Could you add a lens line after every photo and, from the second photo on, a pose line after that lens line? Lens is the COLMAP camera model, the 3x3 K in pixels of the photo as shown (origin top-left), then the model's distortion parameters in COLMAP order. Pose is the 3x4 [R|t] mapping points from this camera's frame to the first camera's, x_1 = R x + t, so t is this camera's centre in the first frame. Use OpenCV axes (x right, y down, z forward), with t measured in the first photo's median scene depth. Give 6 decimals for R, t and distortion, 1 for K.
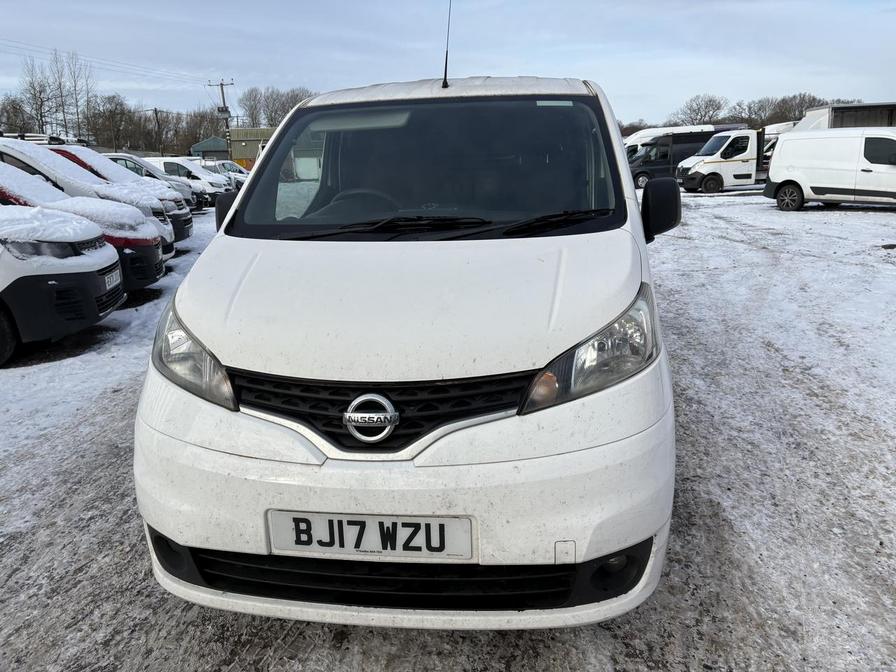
lens RADIAL K [[681.1, 0, 451.8], [0, 681.1, 328.8], [0, 0, 1]] dist [0.044000, -0.039755]
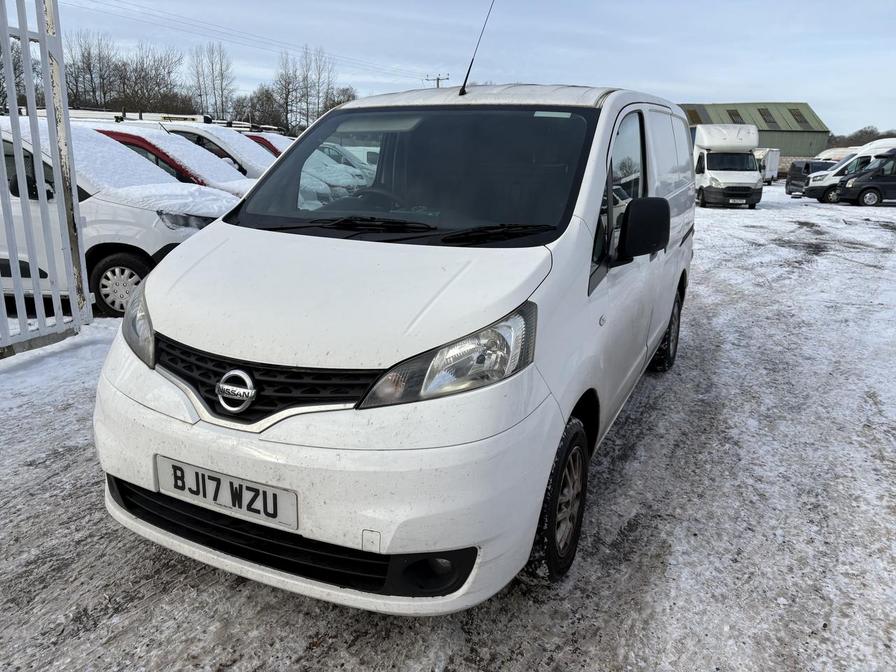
lens RADIAL K [[681.1, 0, 450.3], [0, 681.1, 342.7], [0, 0, 1]] dist [0.044000, -0.039755]
pose [[0.948705, 0.129856, -0.288264, 0.439121], [-0.122901, 0.991522, 0.042179, -0.033227], [0.291297, -0.004587, 0.956622, 0.011455]]
